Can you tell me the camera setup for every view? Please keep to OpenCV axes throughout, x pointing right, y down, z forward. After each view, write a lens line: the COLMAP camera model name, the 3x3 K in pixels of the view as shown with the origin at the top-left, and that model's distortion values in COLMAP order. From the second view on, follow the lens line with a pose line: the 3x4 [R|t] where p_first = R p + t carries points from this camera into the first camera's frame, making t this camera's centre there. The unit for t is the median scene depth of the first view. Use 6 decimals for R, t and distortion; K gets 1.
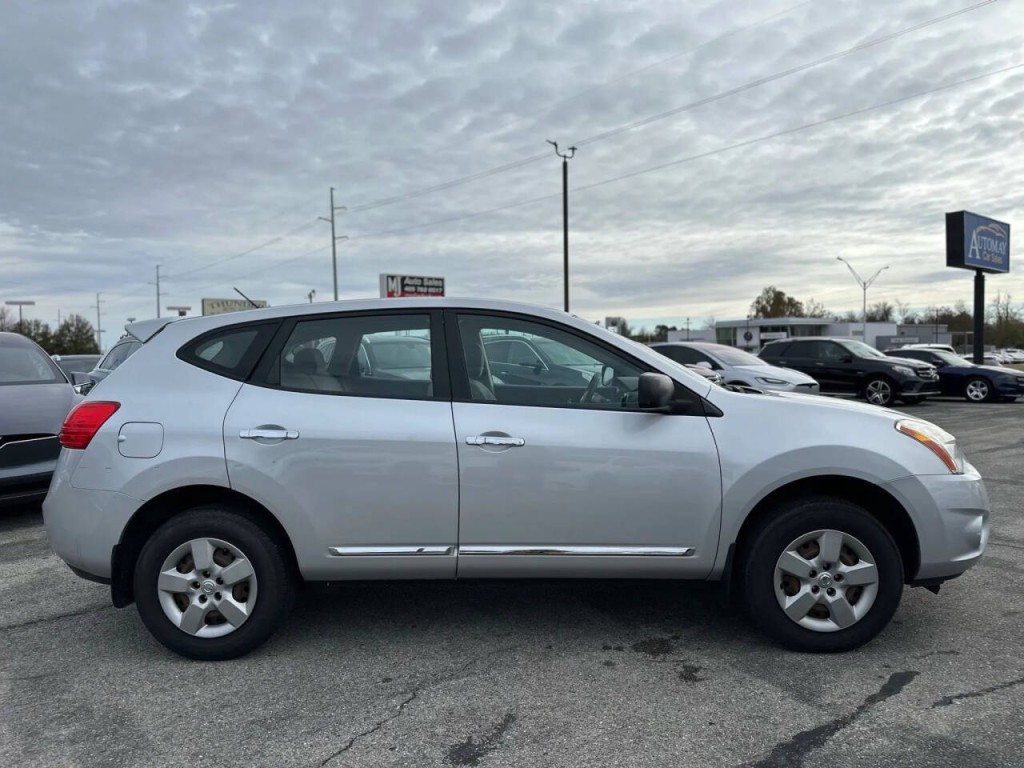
lens RADIAL K [[735.1, 0, 509.8], [0, 735.1, 385.3], [0, 0, 1]] dist [0.029967, -0.030709]
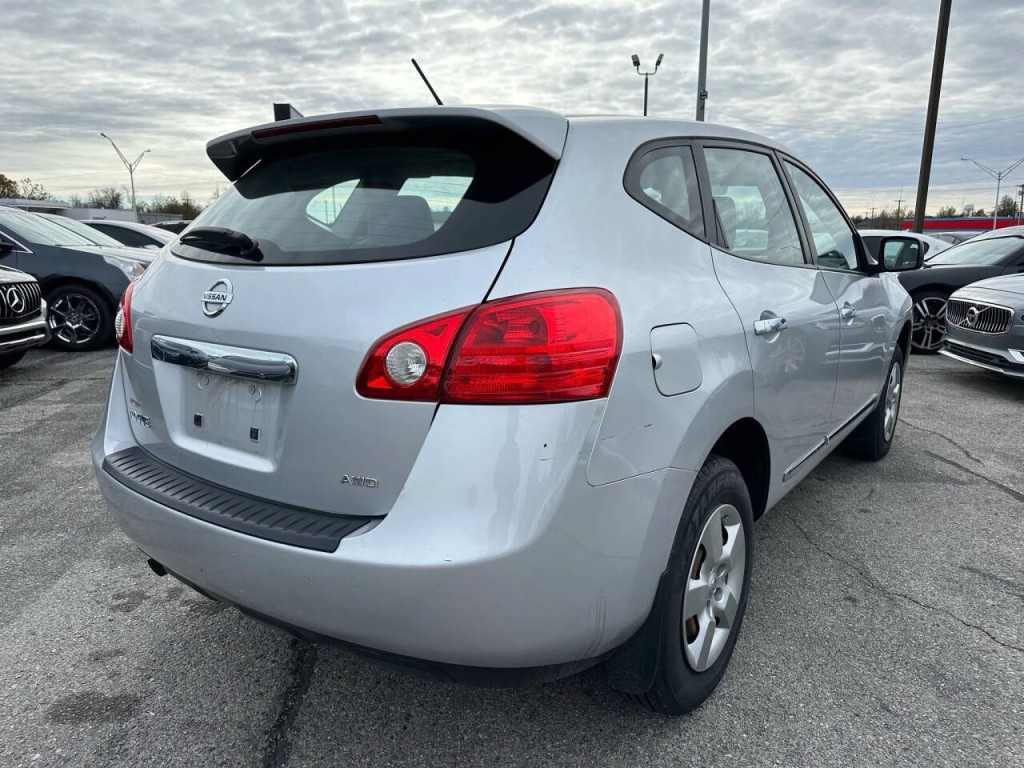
lens RADIAL K [[738.1, 0, 505.8], [0, 738.1, 383.1], [0, 0, 1]] dist [0.001664, -0.002804]
pose [[0.555000, -0.148201, 0.818542, -0.967223], [0.028850, 0.986839, 0.159111, 0.006786], [-0.831350, -0.064692, 0.551971, 0.812693]]
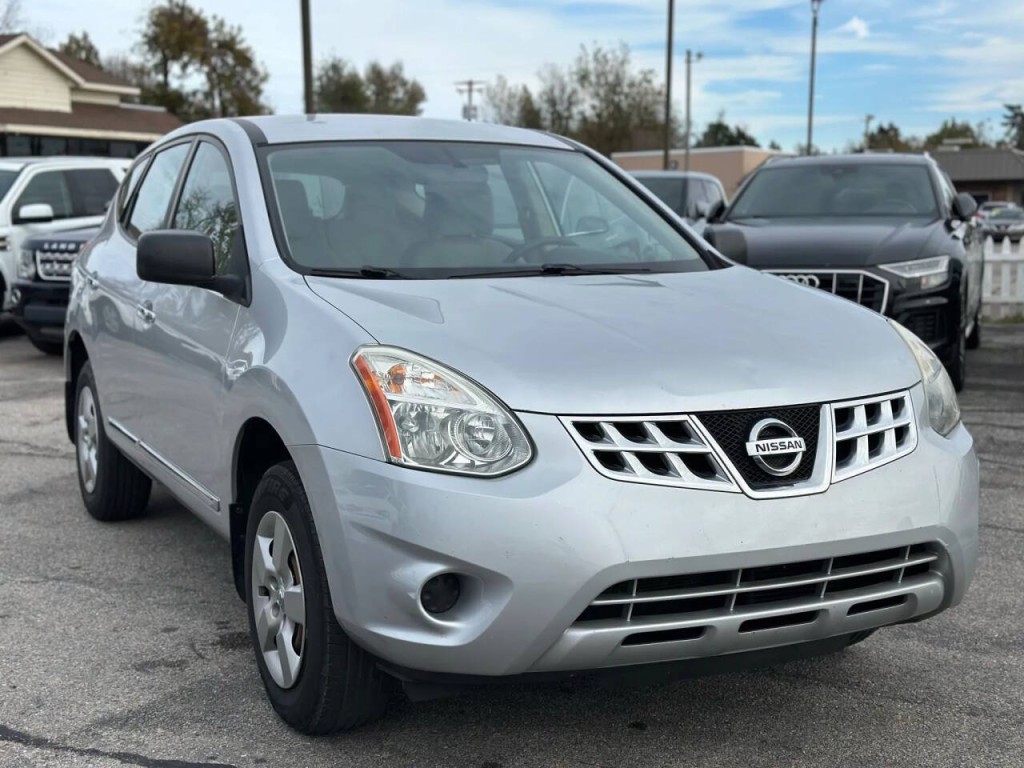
lens RADIAL K [[1449.4, 0, 510.4], [0, 1449.4, 377.4], [0, 0, 1]] dist [0.124198, 0.000000]
pose [[0.460775, 0.132520, -0.877567, 1.471375], [-0.053014, 0.991134, 0.121834, -0.060486], [0.885932, -0.009615, 0.463716, 0.609513]]
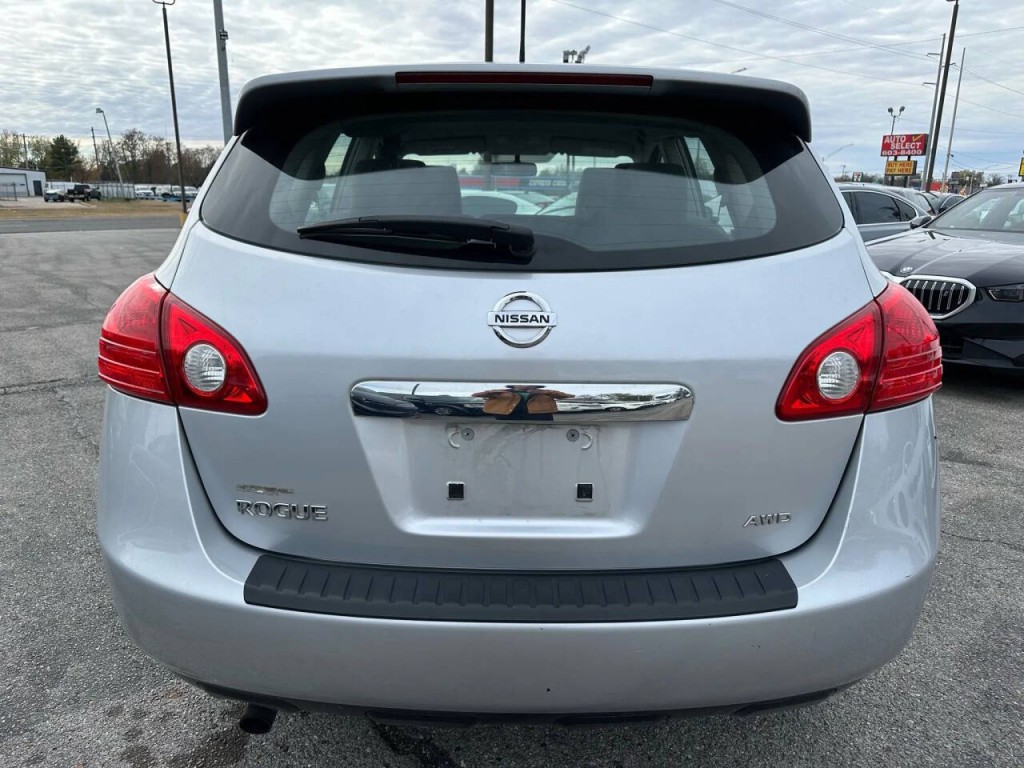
lens RADIAL K [[733.5, 0, 497.5], [0, 733.5, 375.9], [0, 0, 1]] dist [0.047919, -0.026915]
pose [[-0.030510, -0.232405, 0.972140, -1.011656], [0.041646, 0.971453, 0.233548, -0.033383], [-0.998666, 0.047612, -0.019960, 1.277231]]
